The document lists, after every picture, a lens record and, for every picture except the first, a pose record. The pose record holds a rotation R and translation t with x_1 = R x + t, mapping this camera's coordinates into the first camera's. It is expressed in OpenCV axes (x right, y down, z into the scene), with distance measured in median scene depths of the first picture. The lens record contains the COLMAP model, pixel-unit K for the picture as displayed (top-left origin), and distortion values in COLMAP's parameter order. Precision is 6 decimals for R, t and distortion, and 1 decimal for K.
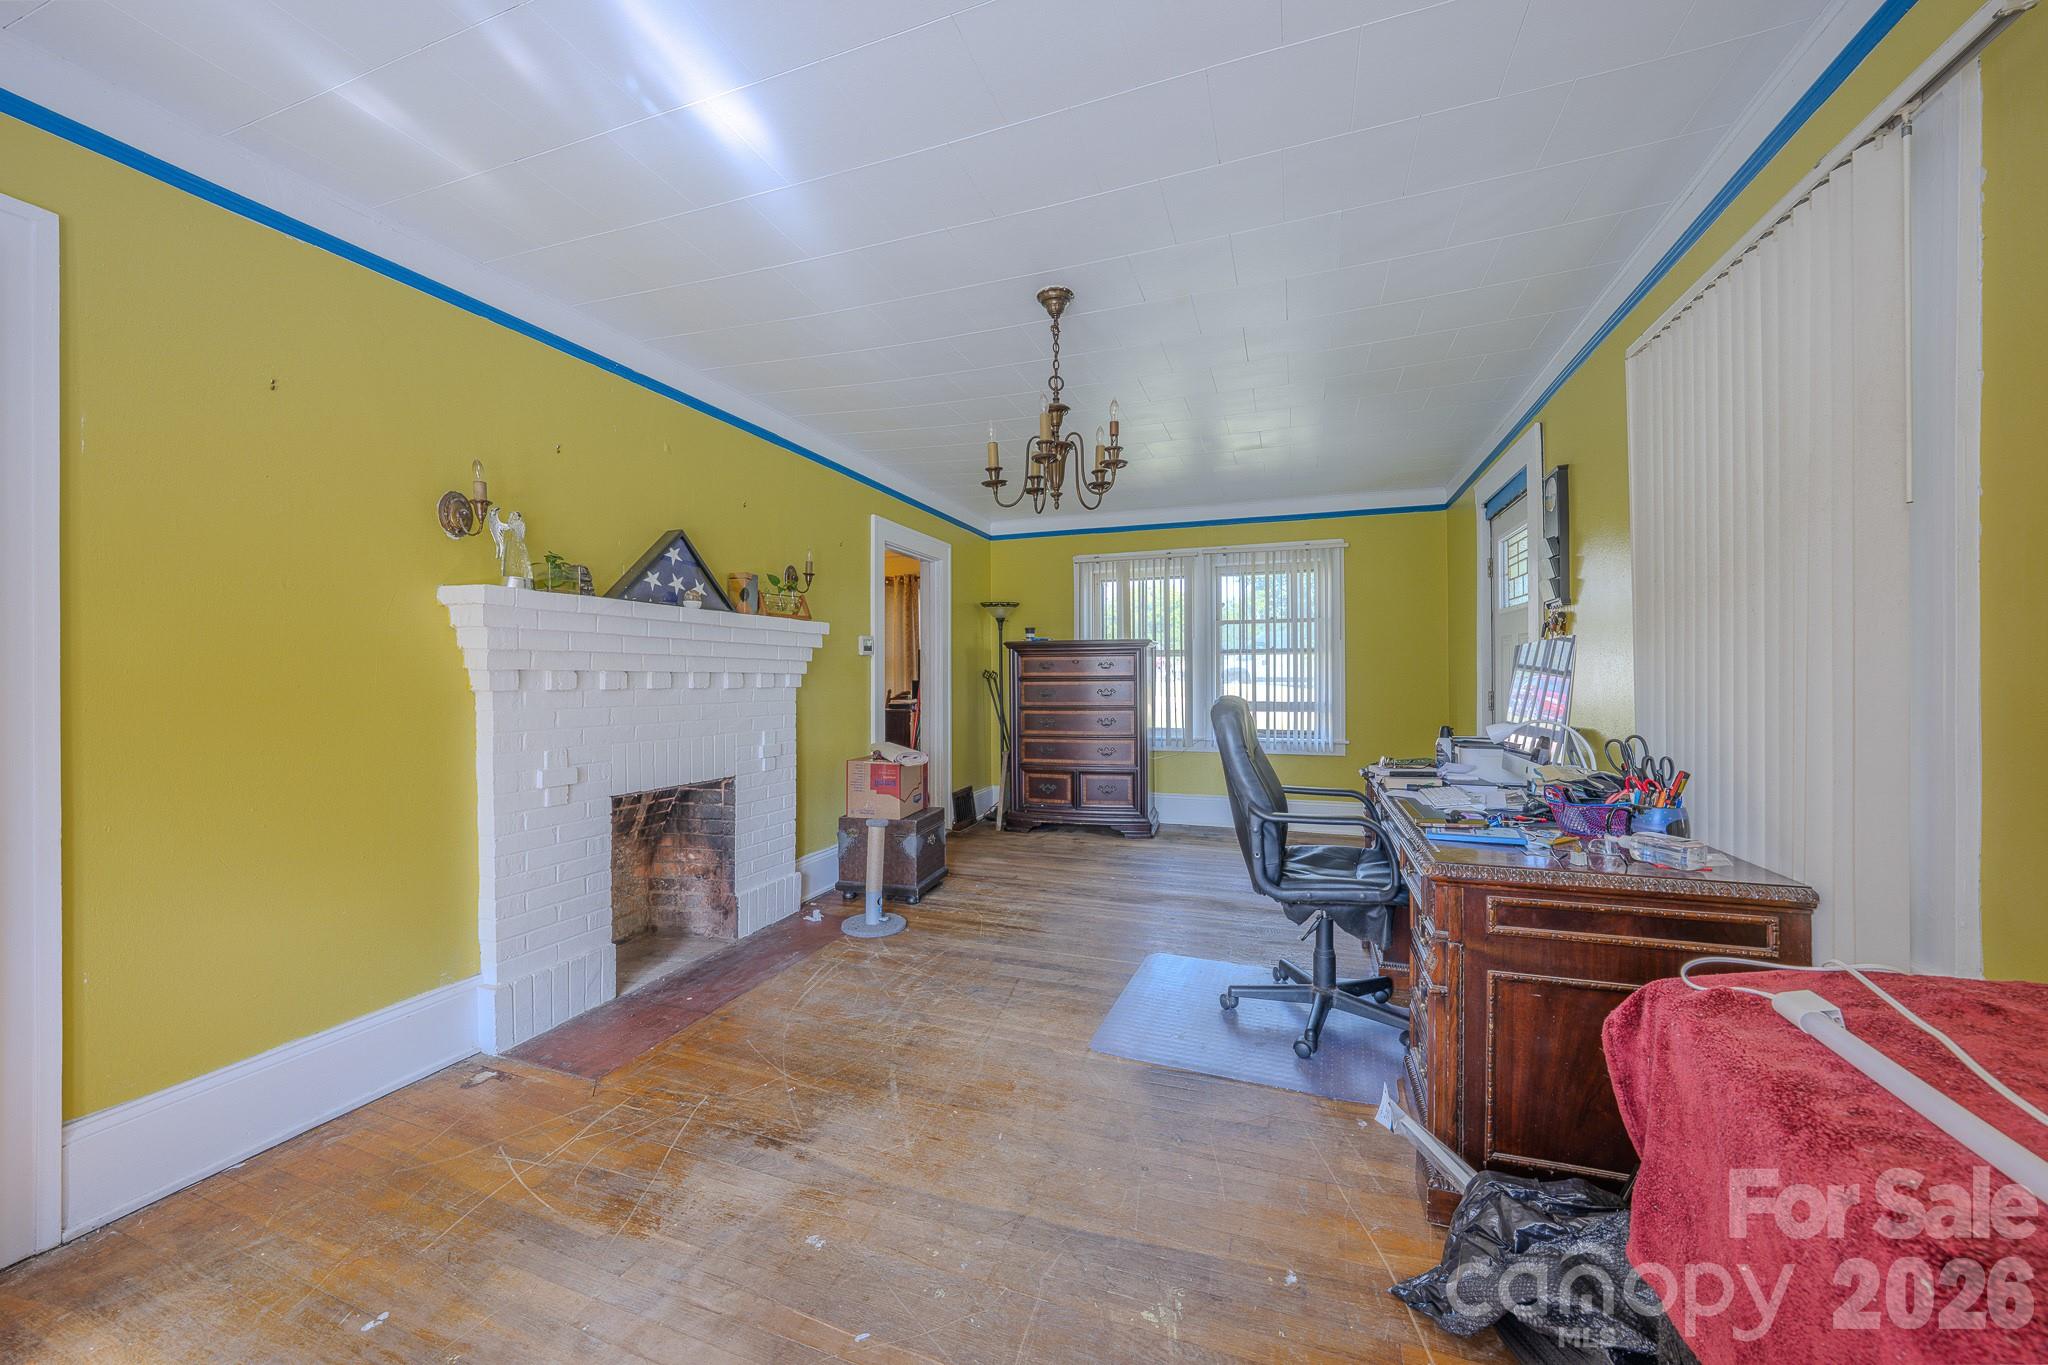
lens RADIAL K [[742.8, 0, 1019.4], [0, 742.8, 650.8], [0, 0, 1]] dist [-0.025915, 0.000091]
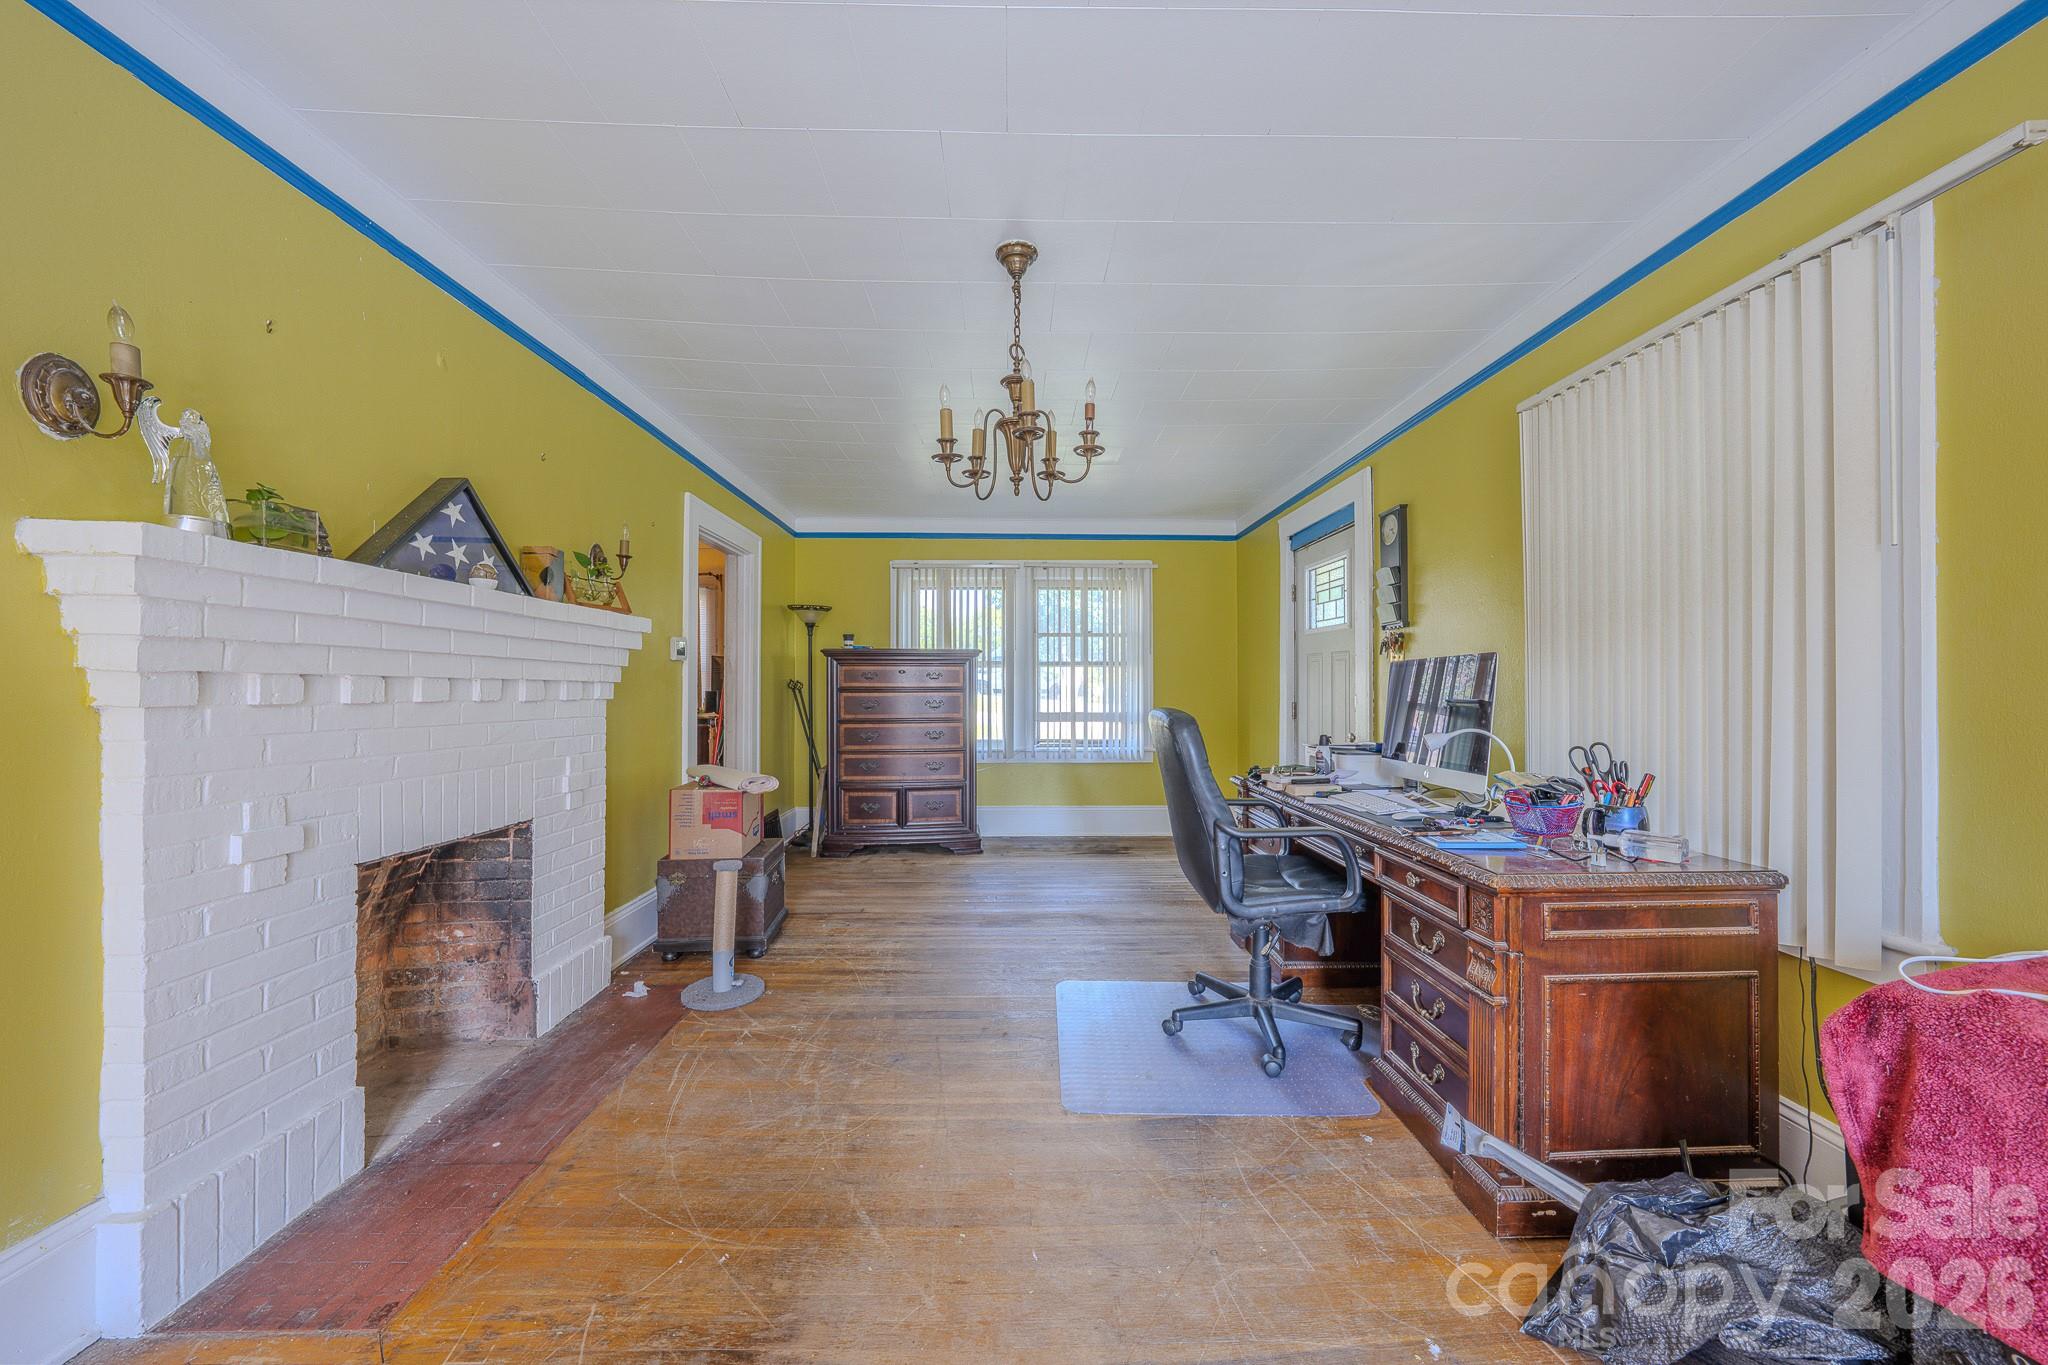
lens RADIAL K [[718.8, 0, 1024.5], [0, 718.8, 663.4], [0, 0, 1]] dist [-0.031097, 0.005868]
pose [[0.931693, 0.017020, 0.362848, -0.188536], [-0.017201, 0.999848, -0.002730, 0.006750], [-0.362840, -0.003698, 0.931844, 0.162019]]
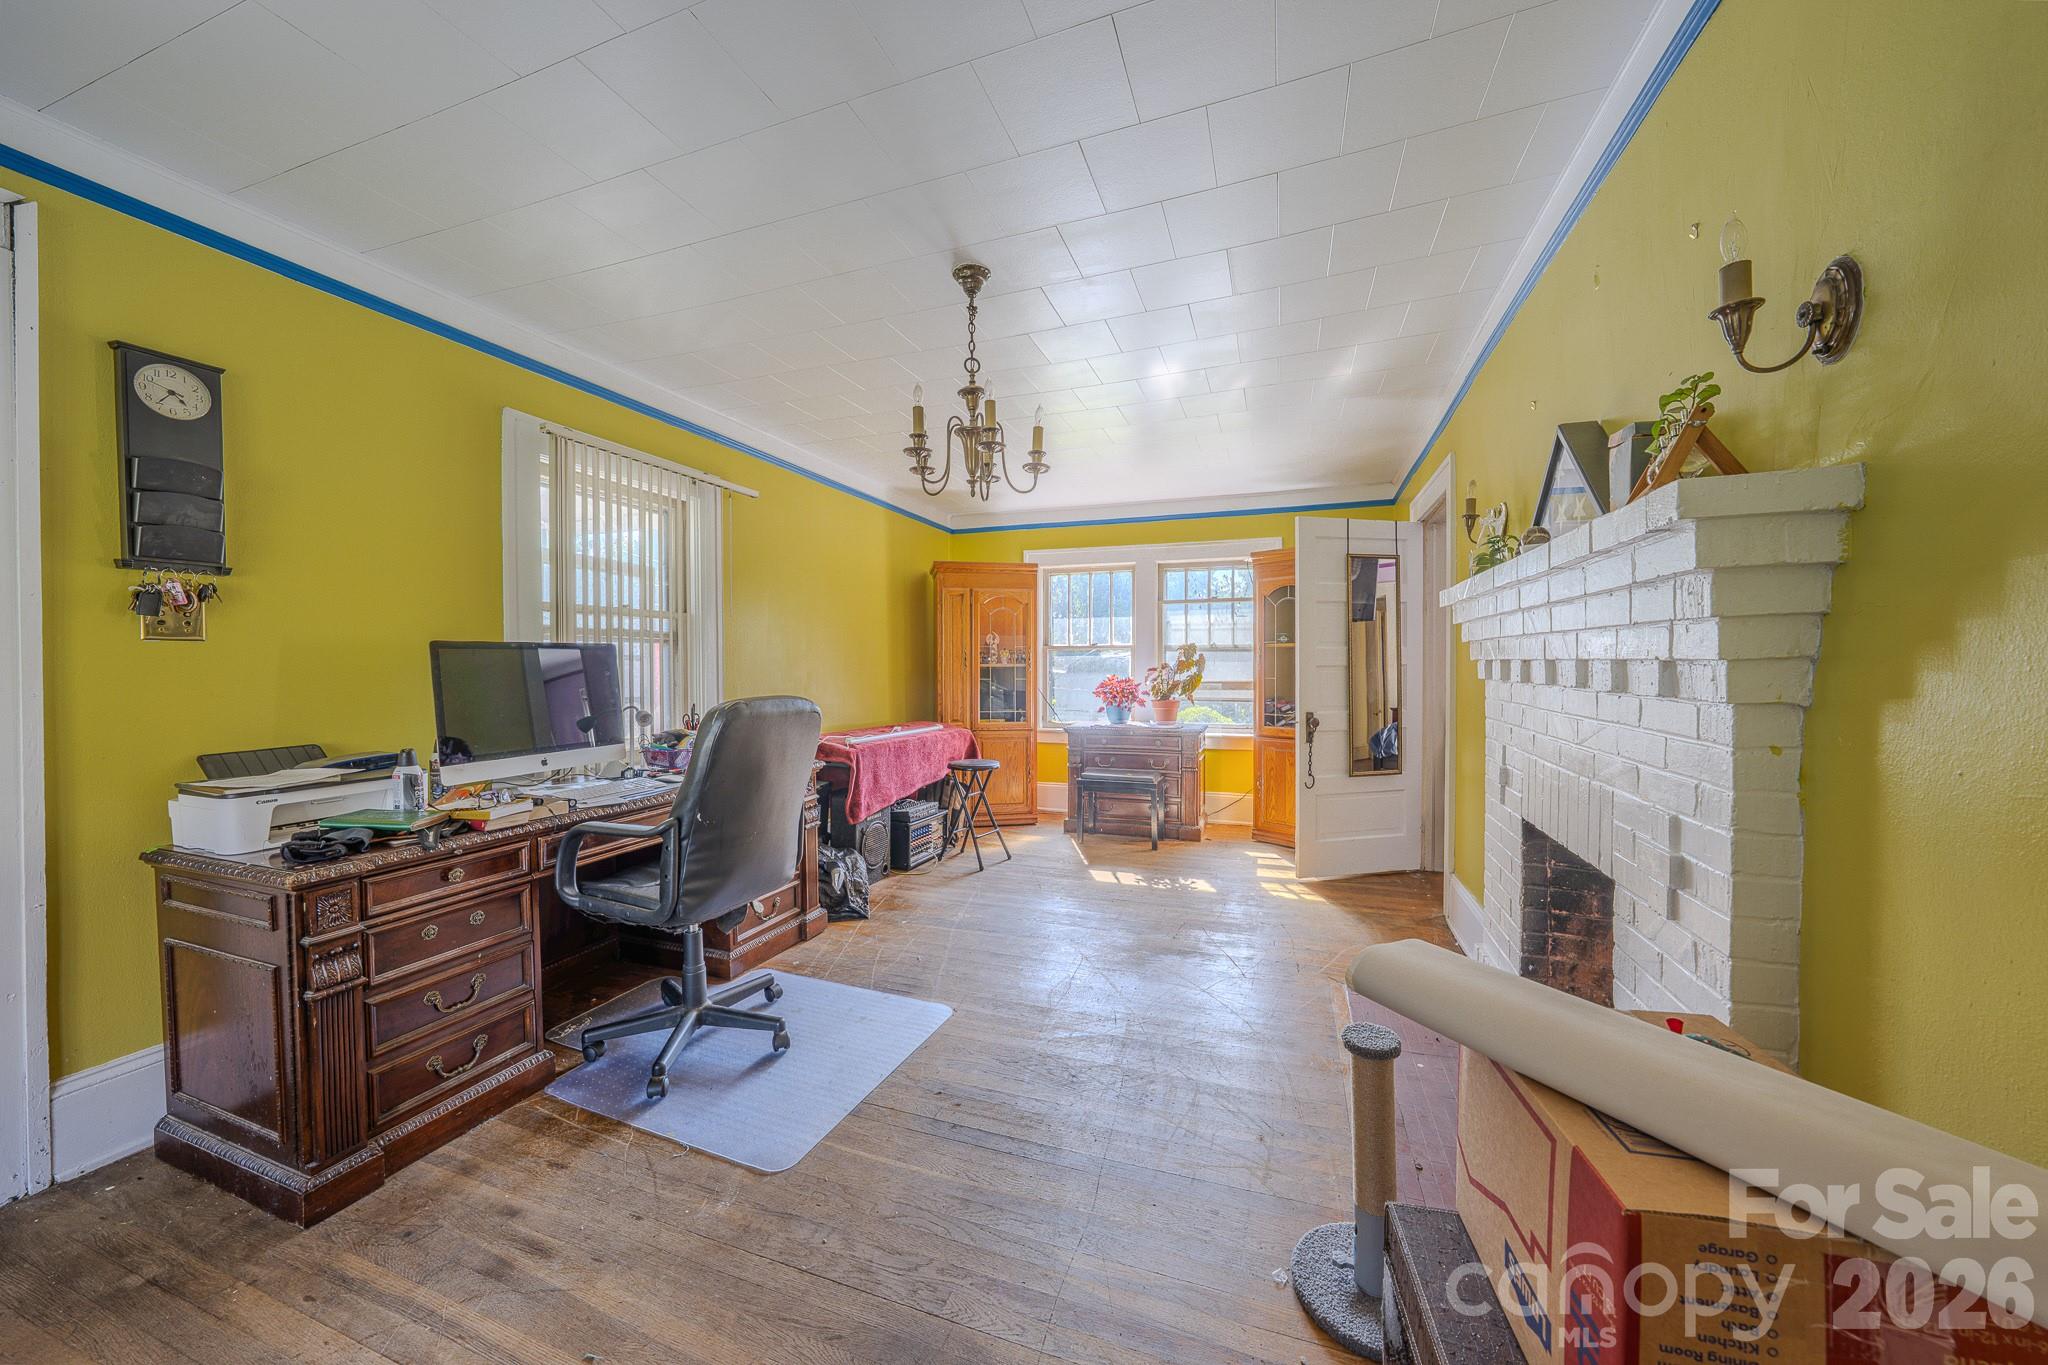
lens RADIAL K [[718.8, 0, 1024.5], [0, 718.8, 663.4], [0, 0, 1]] dist [-0.031097, 0.005868]
pose [[-0.999949, 0.008998, 0.004506, -0.015935], [0.008827, 0.999289, -0.036647, 0.045810], [-0.004832, -0.036606, -0.999318, 1.482716]]
